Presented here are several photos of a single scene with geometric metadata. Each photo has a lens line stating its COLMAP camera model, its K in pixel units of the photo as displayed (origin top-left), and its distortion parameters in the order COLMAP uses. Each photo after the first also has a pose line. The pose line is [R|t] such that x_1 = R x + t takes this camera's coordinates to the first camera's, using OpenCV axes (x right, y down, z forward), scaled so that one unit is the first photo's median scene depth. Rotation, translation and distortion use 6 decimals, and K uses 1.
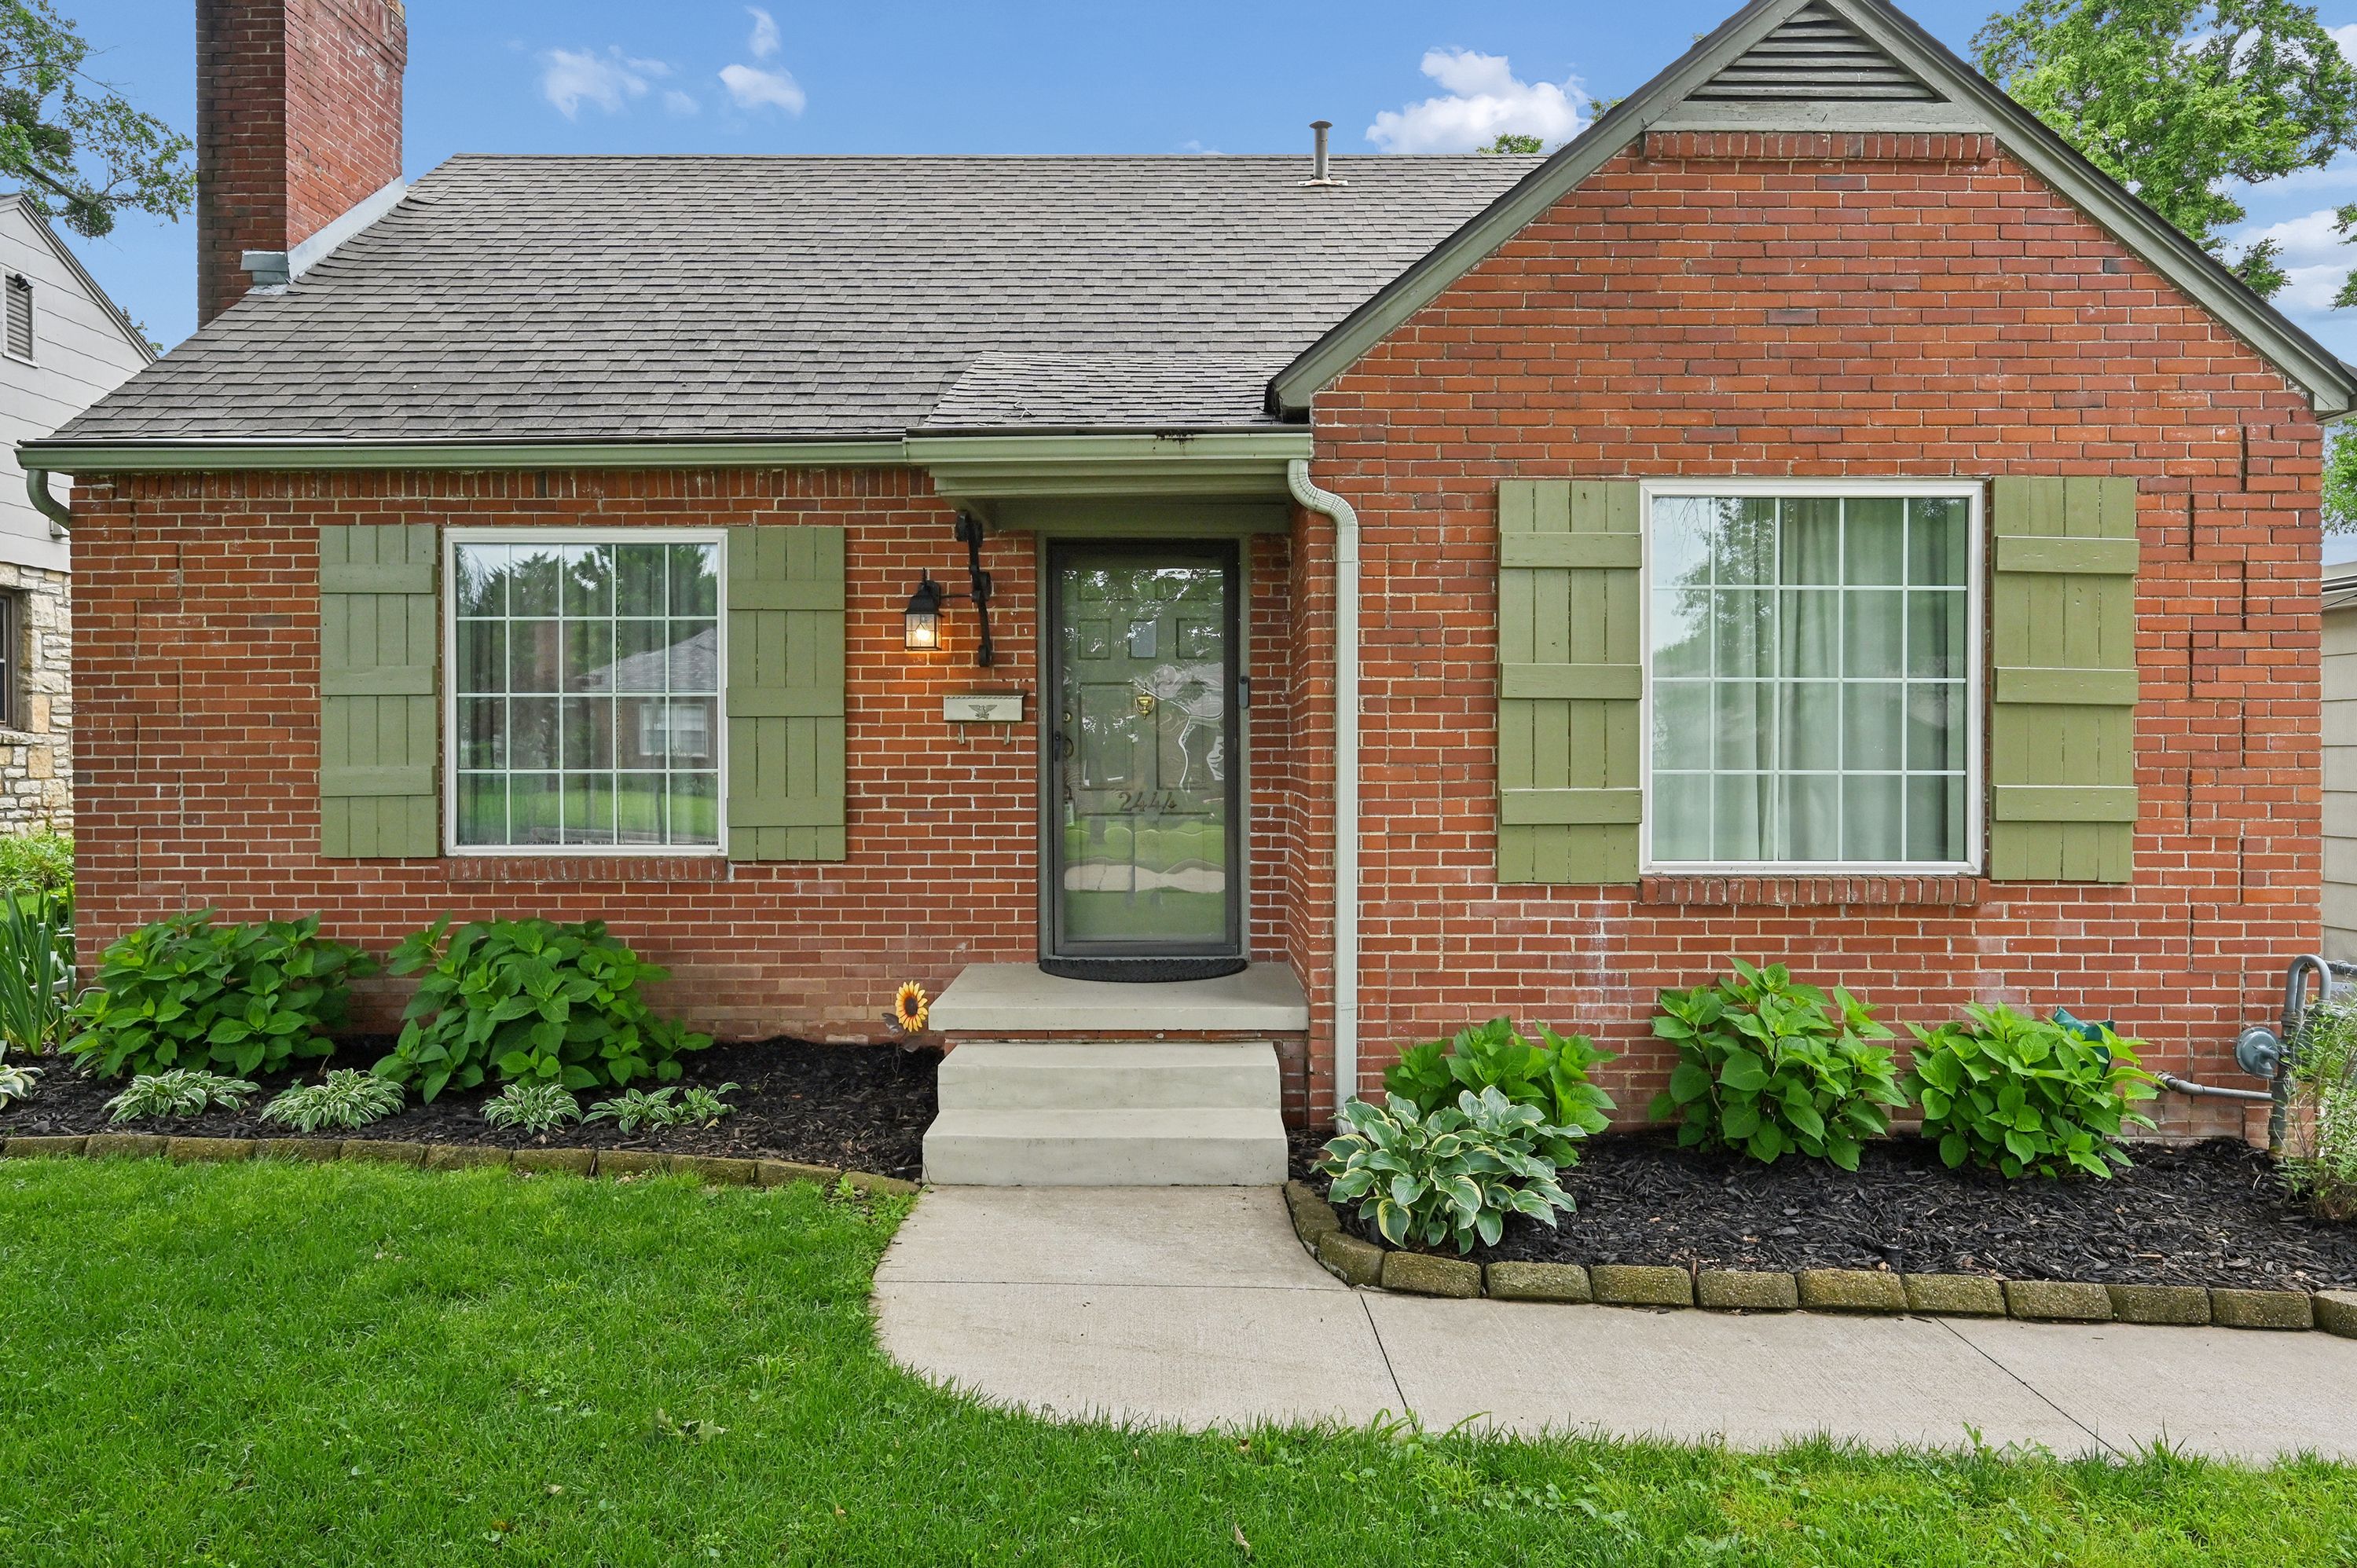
lens RADIAL K [[1349.8, 0, 1176.6], [0, 1349.8, 800.6], [0, 0, 1]] dist [-0.006130, -0.002598]
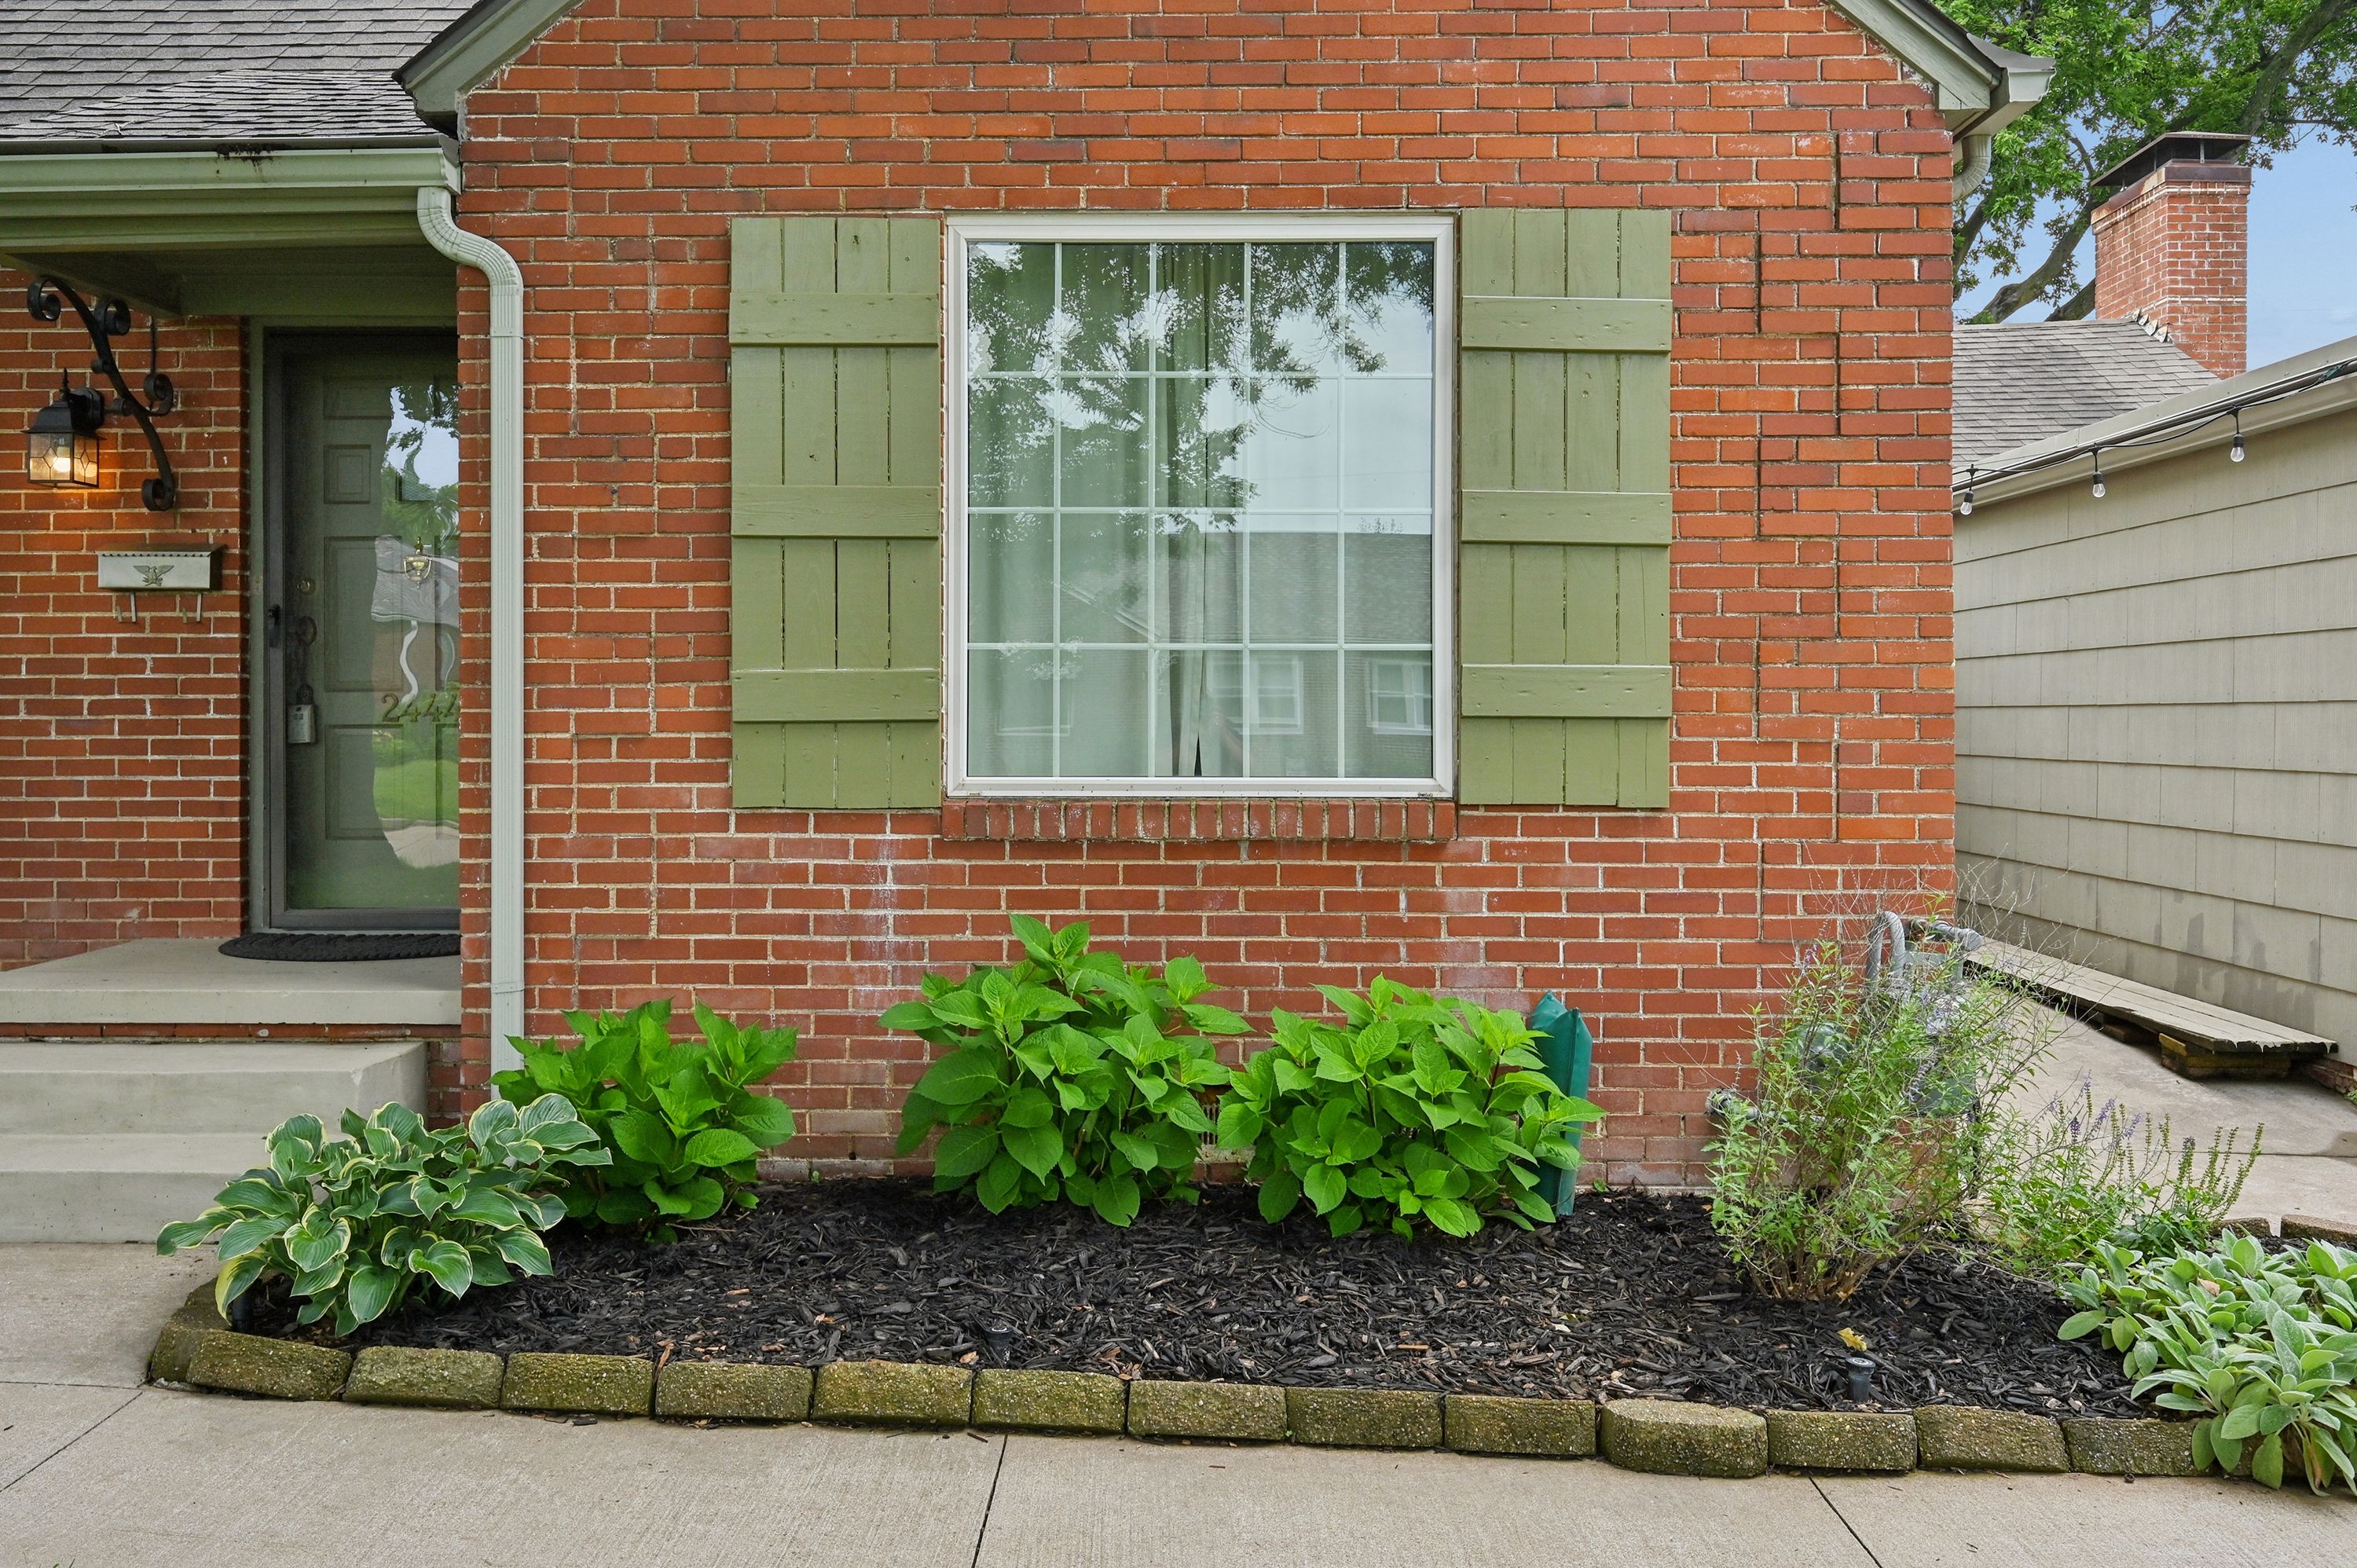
lens RADIAL K [[1841.2, 0, 1180.6], [0, 1841.2, 772.2], [0, 0, 1]] dist [-0.016396, 0.012605]
pose [[0.999963, 0.000207, -0.008621, 0.471753], [-0.000218, 0.999999, -0.001262, 0.043905], [0.008621, 0.001264, 0.999962, 0.072582]]
